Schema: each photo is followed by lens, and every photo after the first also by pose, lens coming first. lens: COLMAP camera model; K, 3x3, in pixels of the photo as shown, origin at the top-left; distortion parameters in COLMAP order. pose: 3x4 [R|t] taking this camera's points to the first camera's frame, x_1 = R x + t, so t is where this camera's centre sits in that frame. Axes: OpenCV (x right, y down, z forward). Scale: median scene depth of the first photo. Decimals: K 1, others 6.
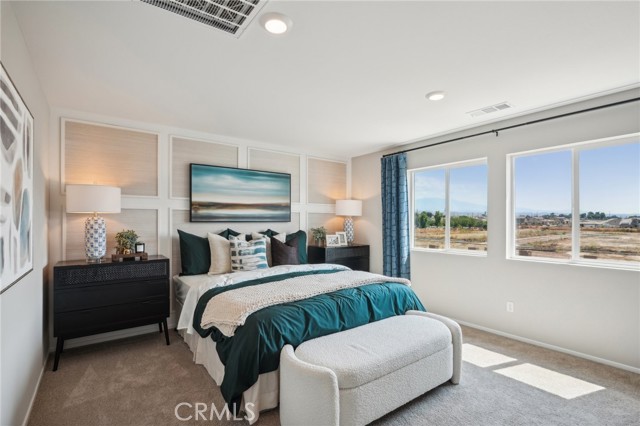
lens RADIAL K [[304.3, 0, 320.0], [0, 304.3, 213.0], [0, 0, 1]] dist [-0.000978, -0.000043]
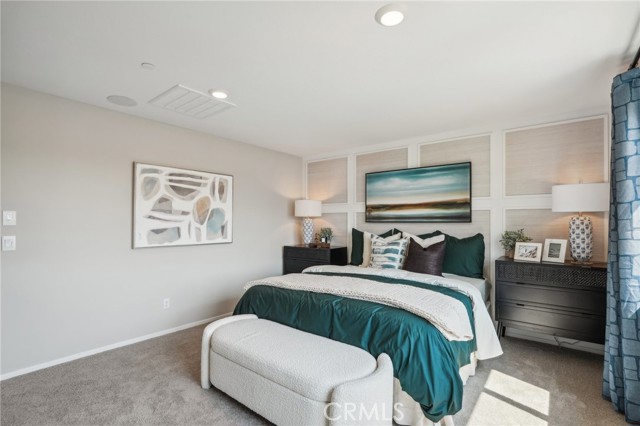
lens RADIAL K [[298.2, 0, 317.1], [0, 298.2, 213.4], [0, 0, 1]] dist [-0.000995, -0.000194]
pose [[0.259168, -0.025778, -0.965488, 0.629751], [0.024790, 0.999492, -0.020032, 0.012971], [0.965514, -0.018743, 0.259675, 0.479009]]
